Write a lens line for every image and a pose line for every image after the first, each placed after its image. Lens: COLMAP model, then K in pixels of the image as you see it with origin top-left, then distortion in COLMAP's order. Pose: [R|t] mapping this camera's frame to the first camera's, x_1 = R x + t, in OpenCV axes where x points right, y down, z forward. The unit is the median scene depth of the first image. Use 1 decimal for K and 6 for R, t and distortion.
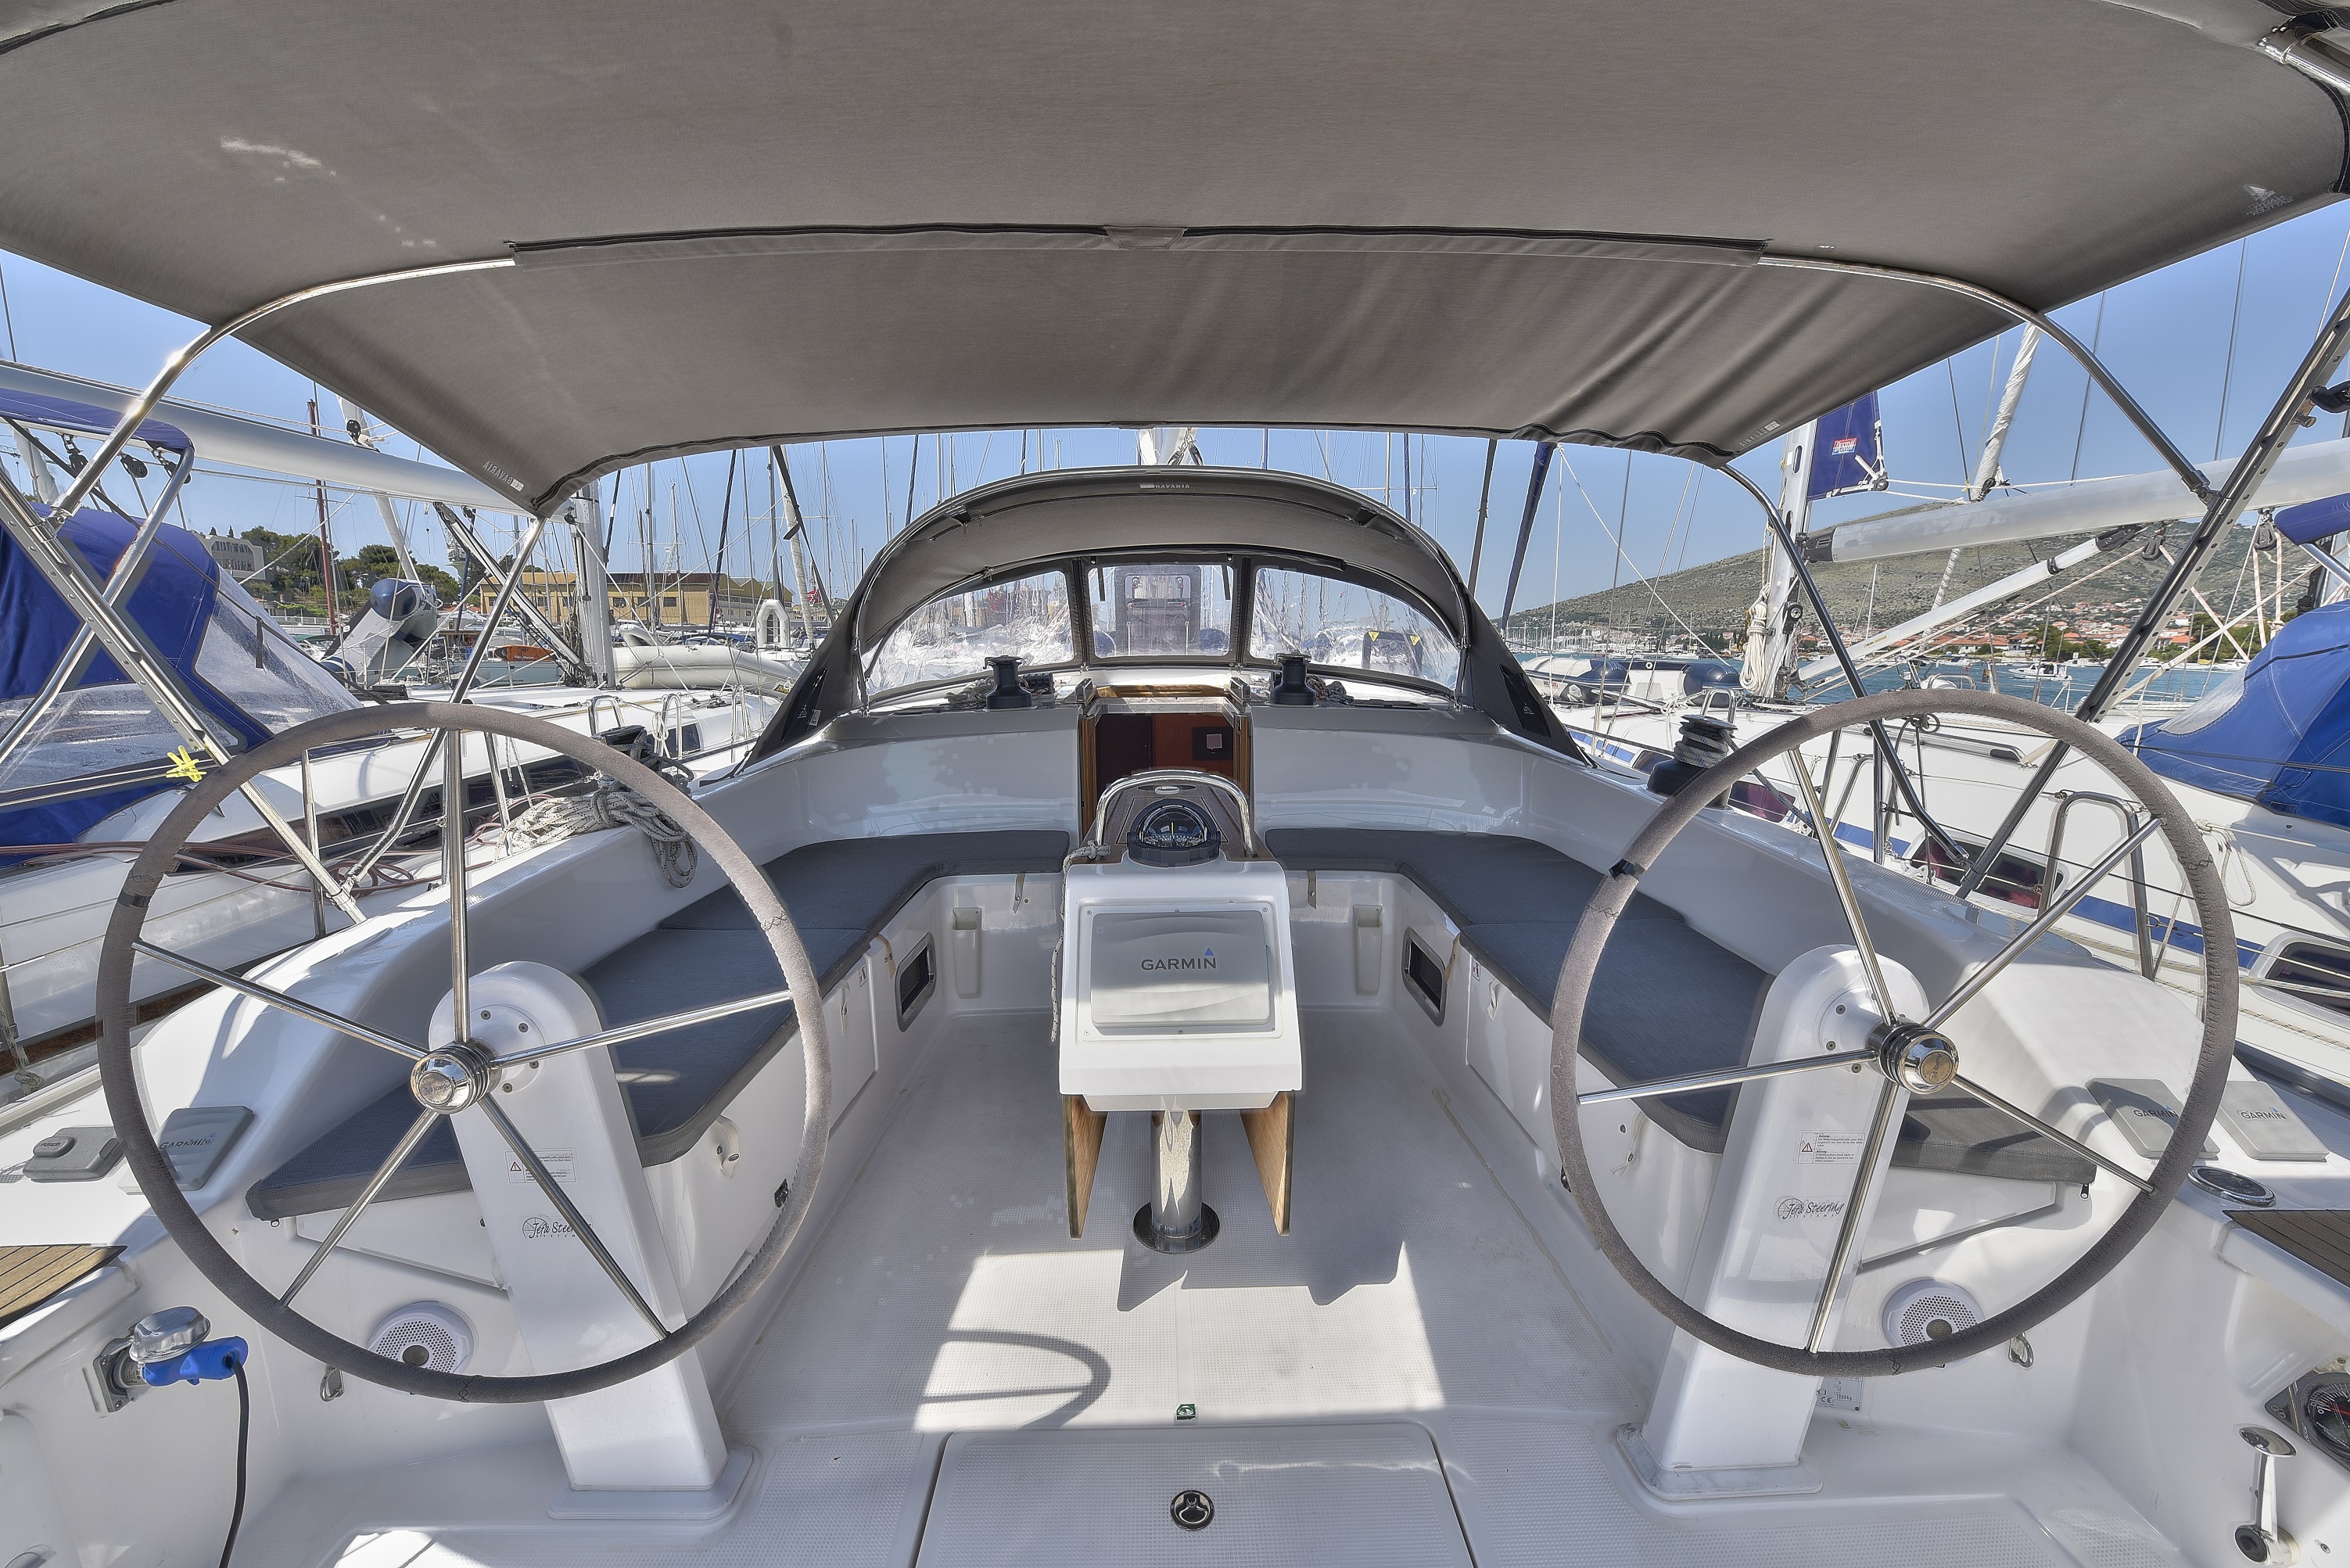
lens RADIAL K [[914.2, 0, 1169.4], [0, 914.2, 798.8], [0, 0, 1]] dist [0.000188, -0.000046]
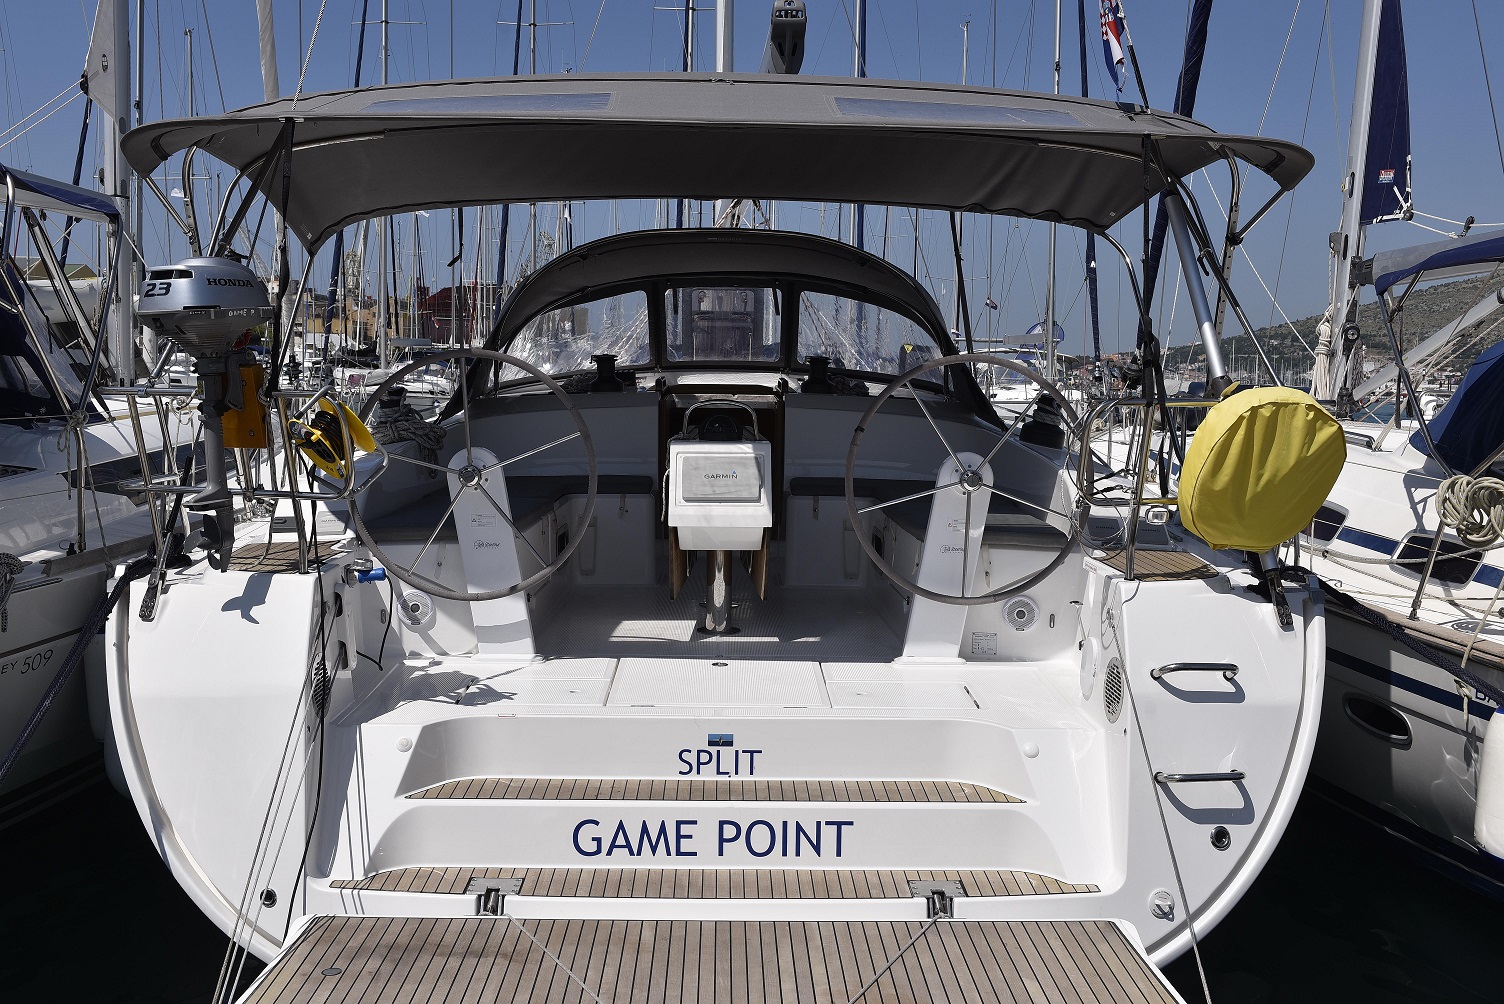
lens RADIAL K [[1533.6, 0, 752.0], [0, 1533.6, 502.1], [0, 0, 1]] dist [0.023829, 0.004259]
pose [[0.999879, 0.015532, 0.000259, 0.033202], [-0.015455, 0.996304, -0.084490, 0.201900], [-0.001570, 0.084476, 0.996424, -1.011202]]
